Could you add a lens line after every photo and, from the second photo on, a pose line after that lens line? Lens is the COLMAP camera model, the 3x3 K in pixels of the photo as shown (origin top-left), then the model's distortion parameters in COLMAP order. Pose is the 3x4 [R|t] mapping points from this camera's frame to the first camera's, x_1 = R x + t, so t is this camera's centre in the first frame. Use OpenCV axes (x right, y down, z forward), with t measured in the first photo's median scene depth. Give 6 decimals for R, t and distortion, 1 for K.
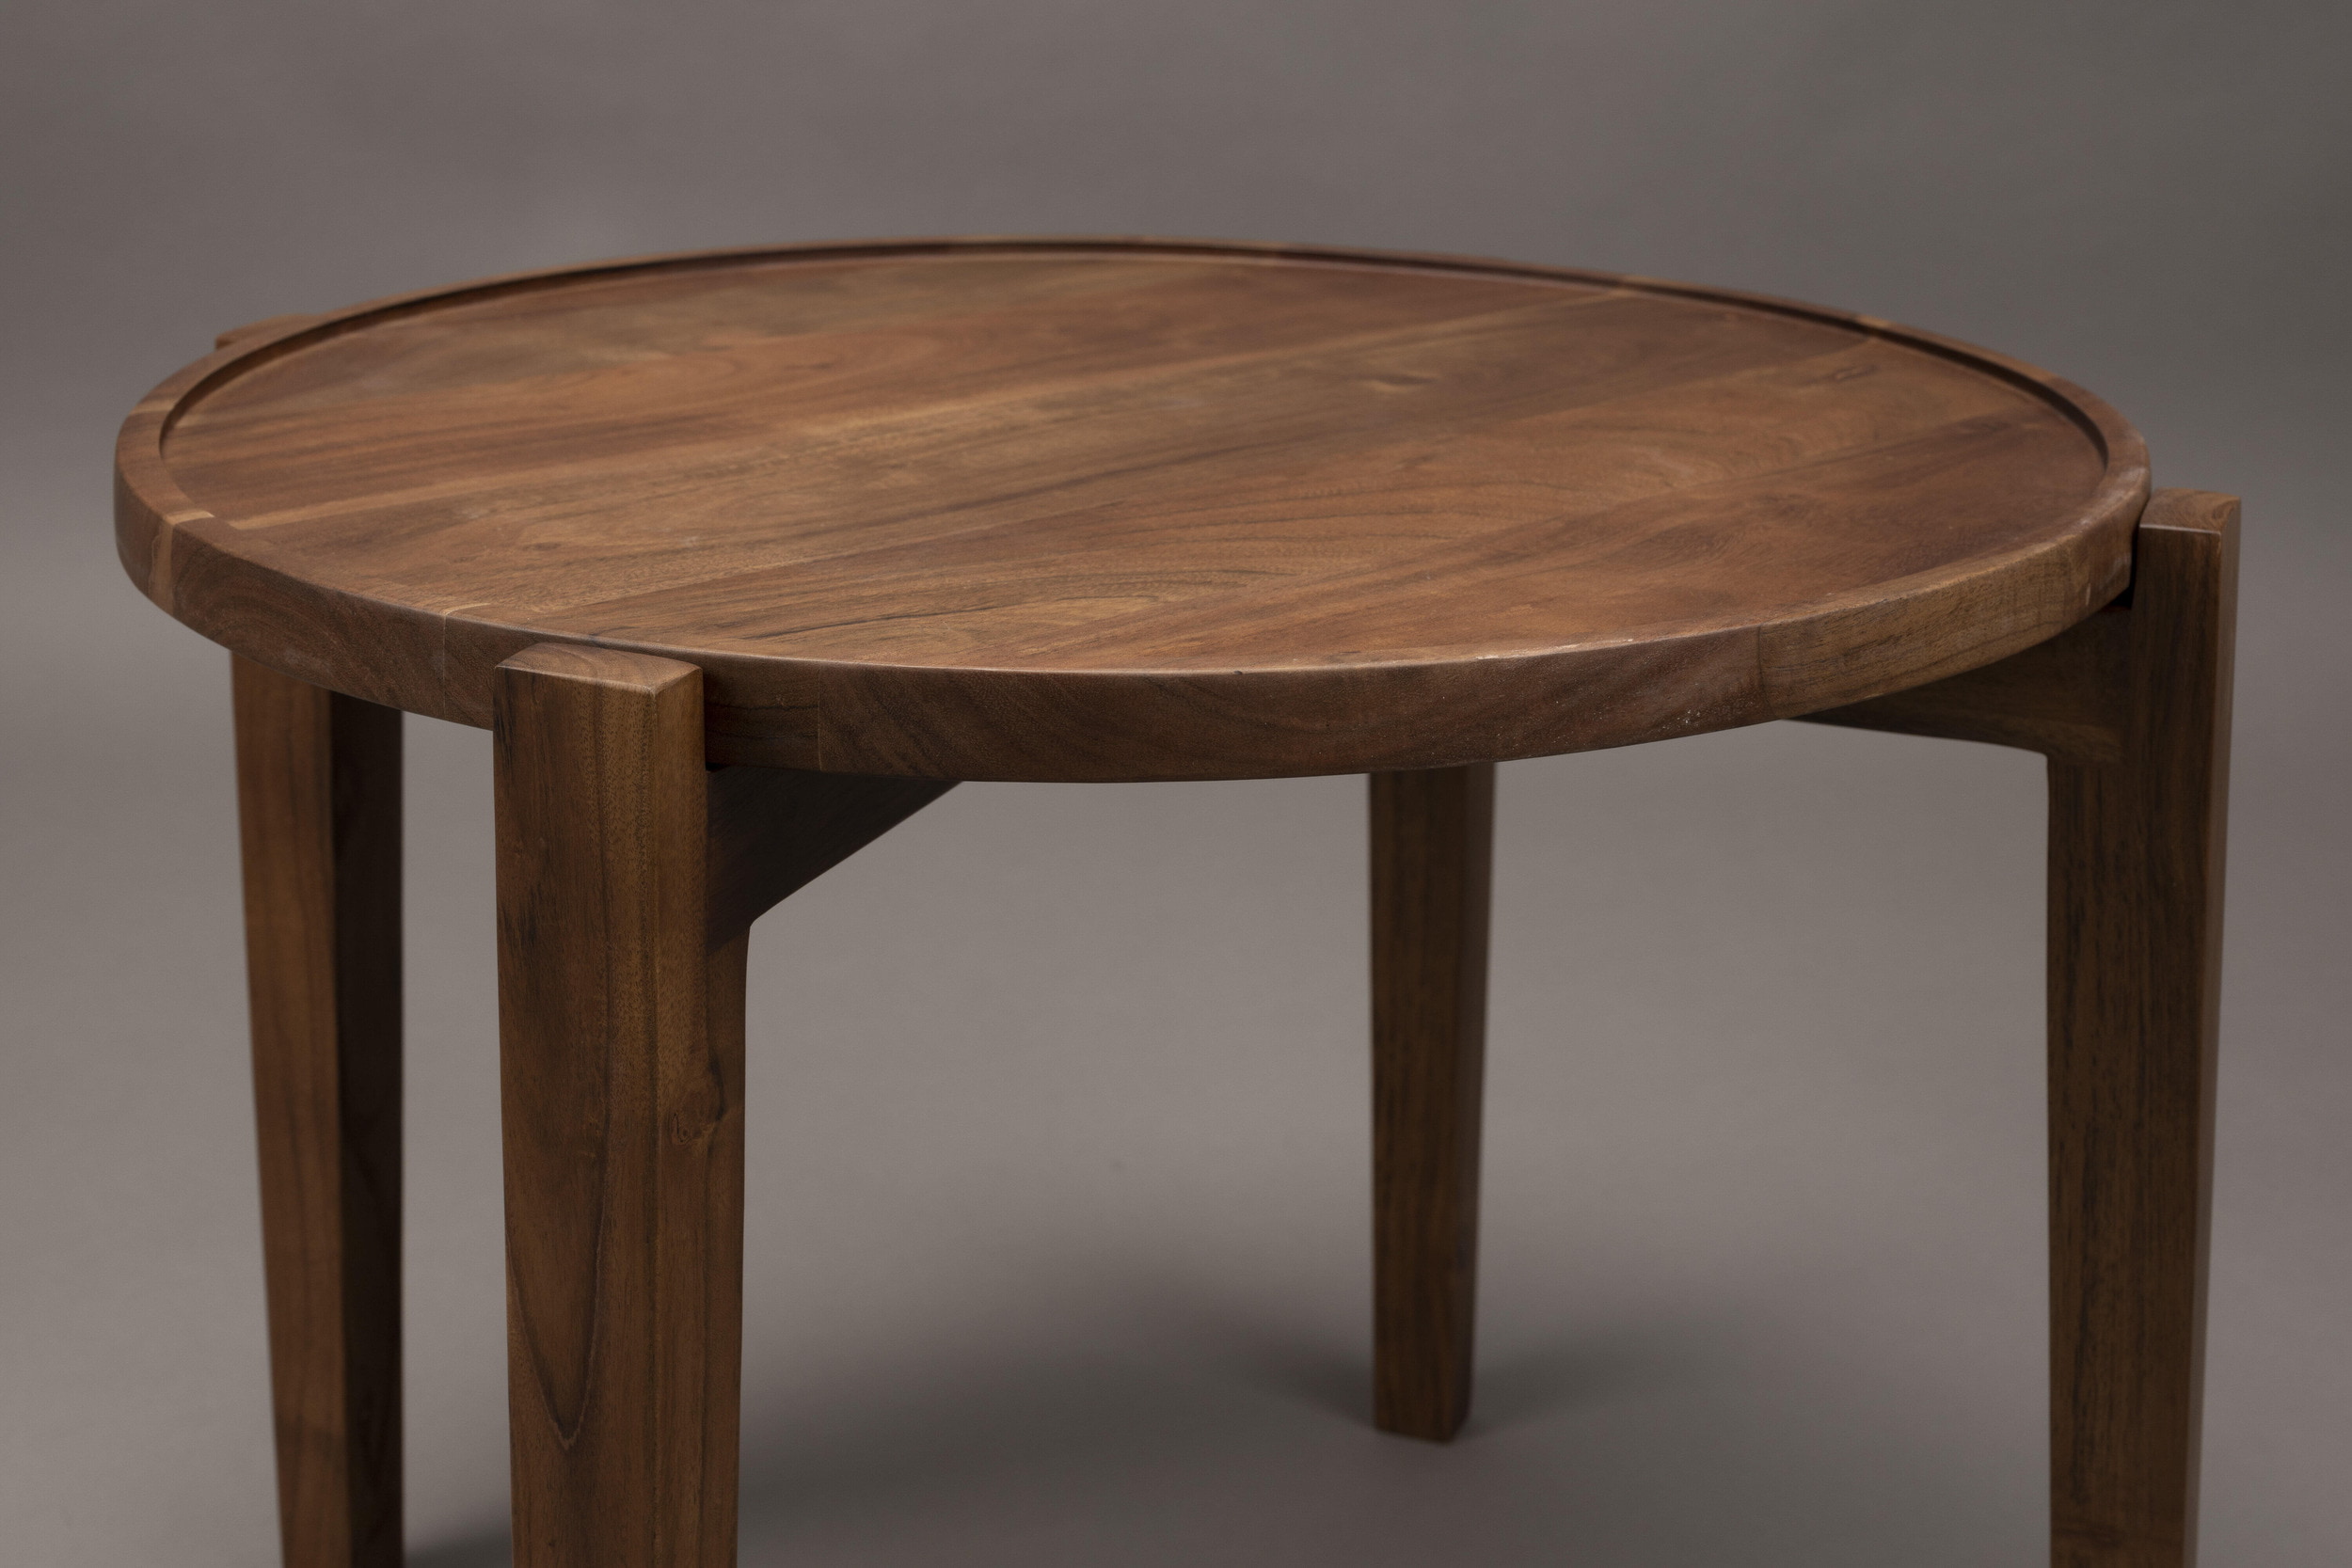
lens RADIAL K [[5776.1, 0, 1176.2], [0, 5776.1, 781.1], [0, 0, 1]] dist [0.028365, 0.000000]
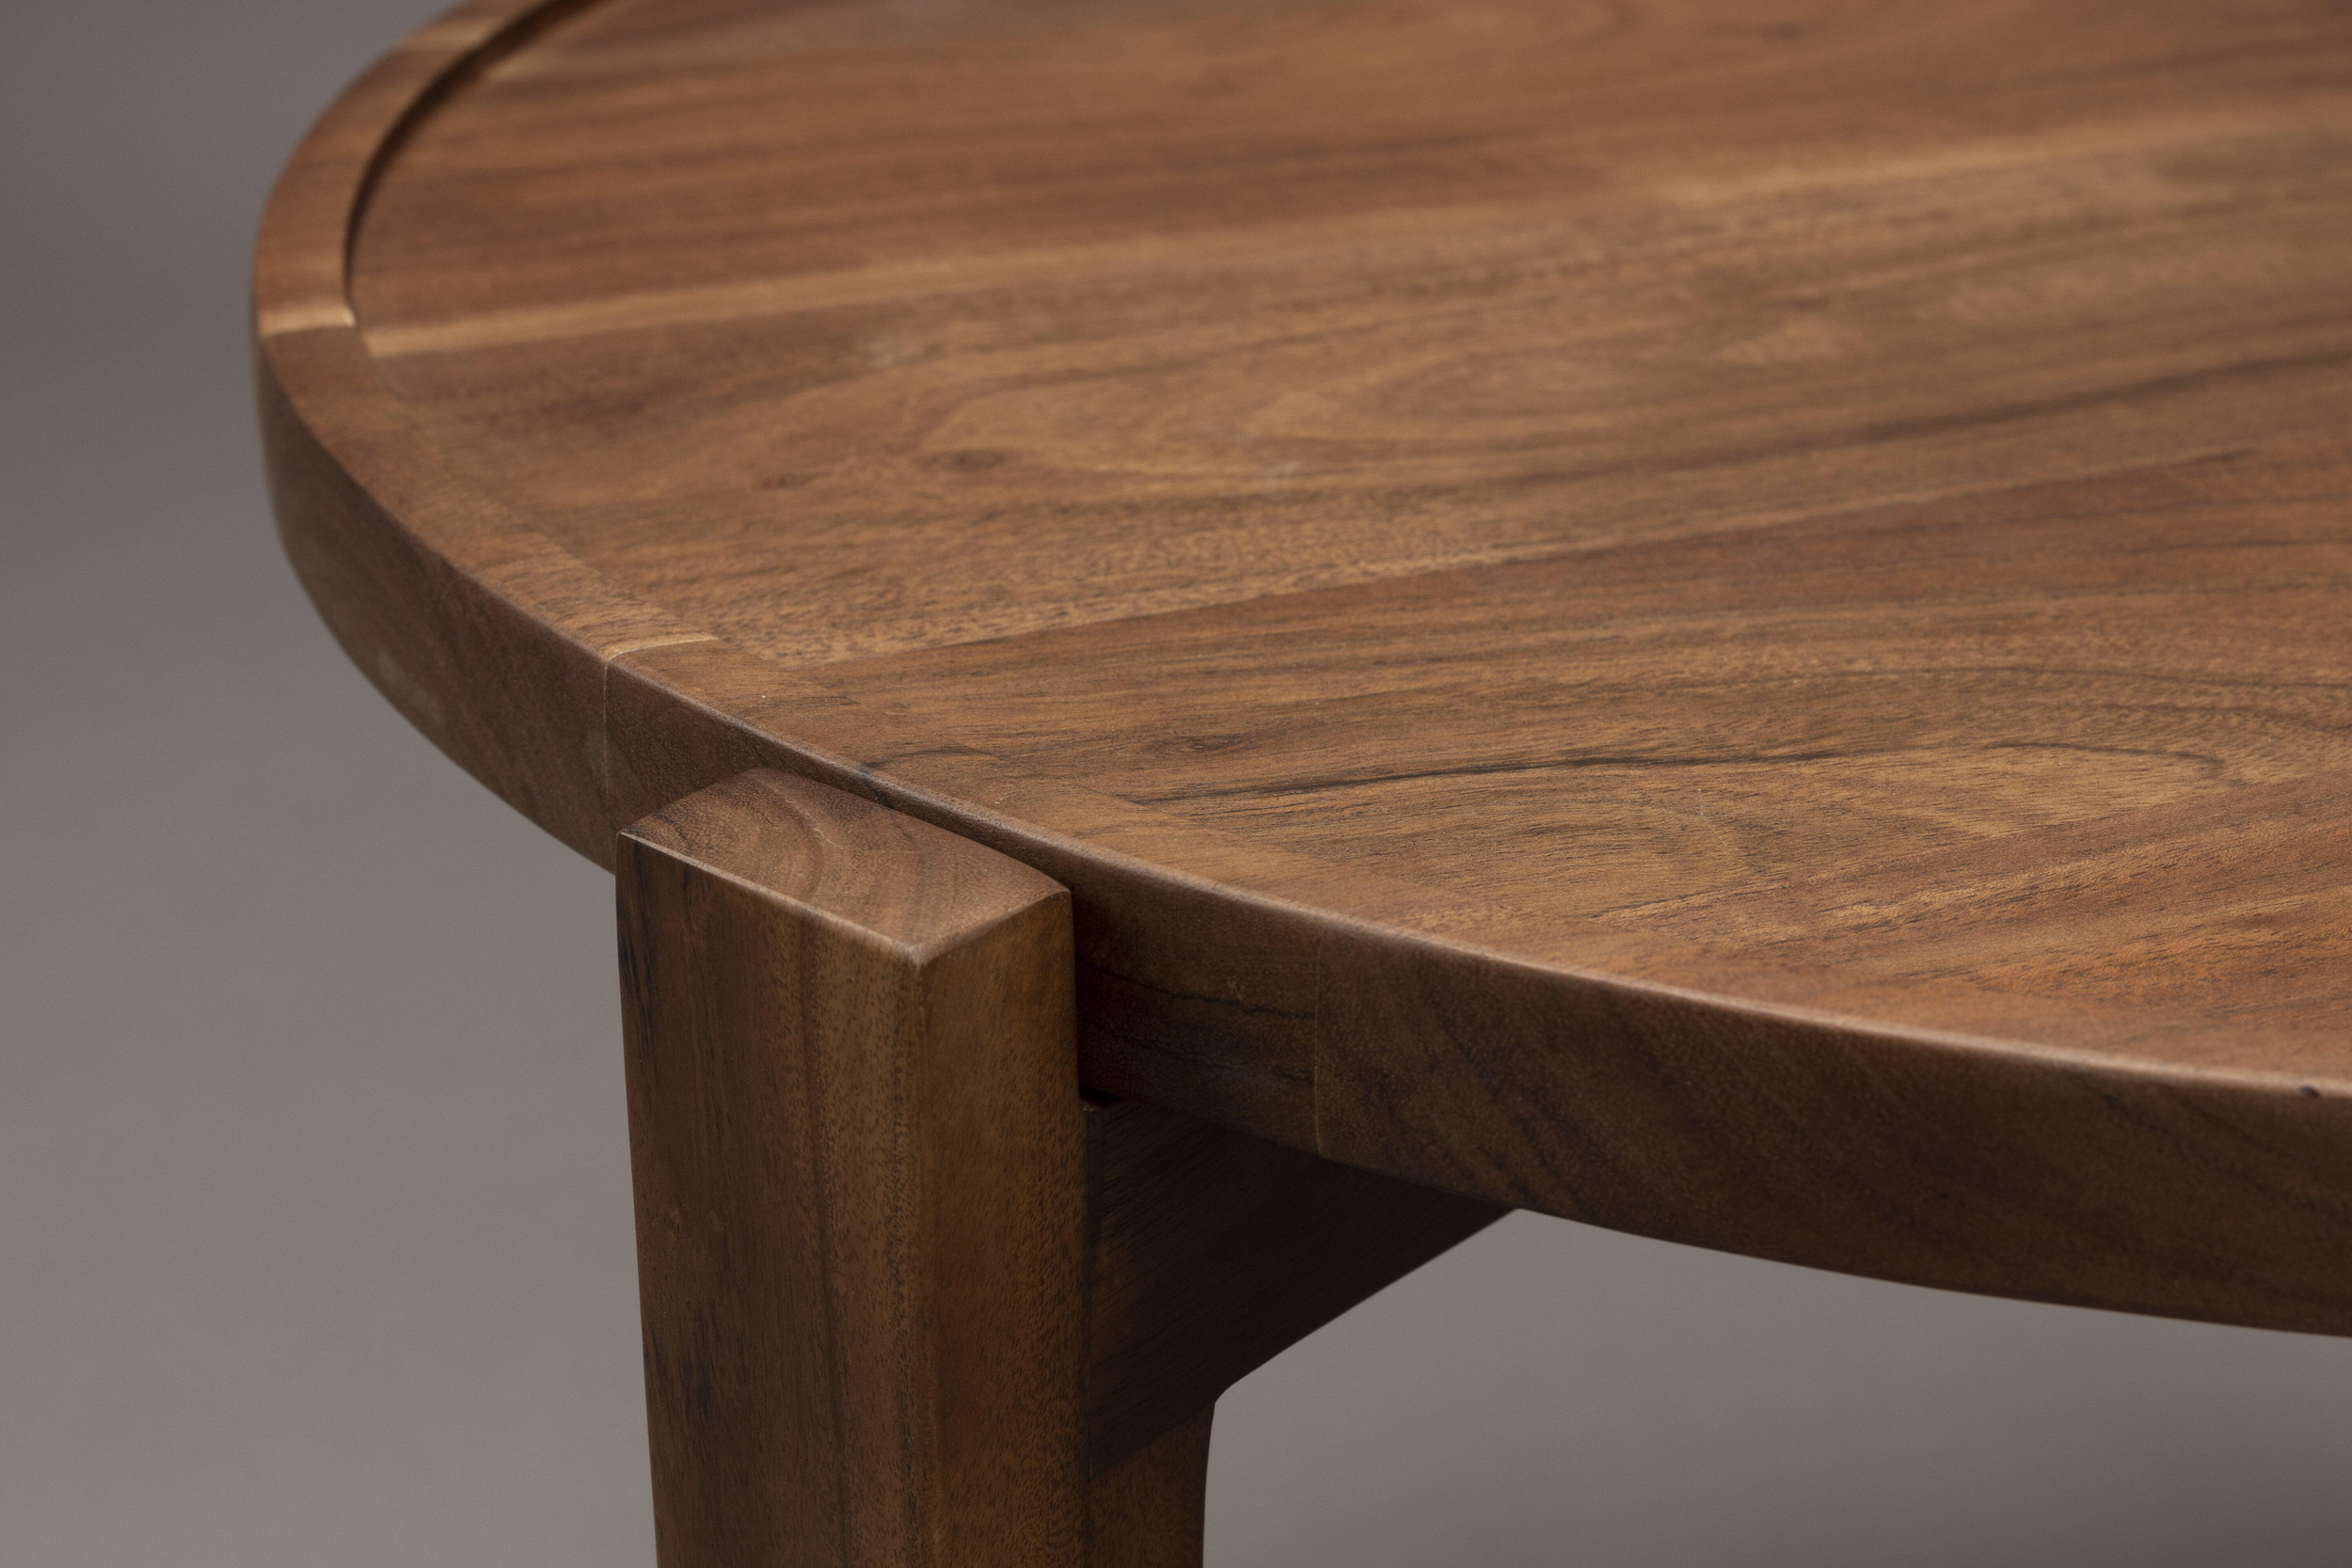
lens RADIAL K [[5776.1, 0, 1179.6], [0, 5776.1, 788.6], [0, 0, 1]] dist [0.028365, 0.000000]
pose [[0.954803, 0.118904, -0.272422, 0.040390], [-0.082804, 0.986624, 0.140415, -0.084394], [0.285474, -0.111511, 0.951877, 0.567266]]
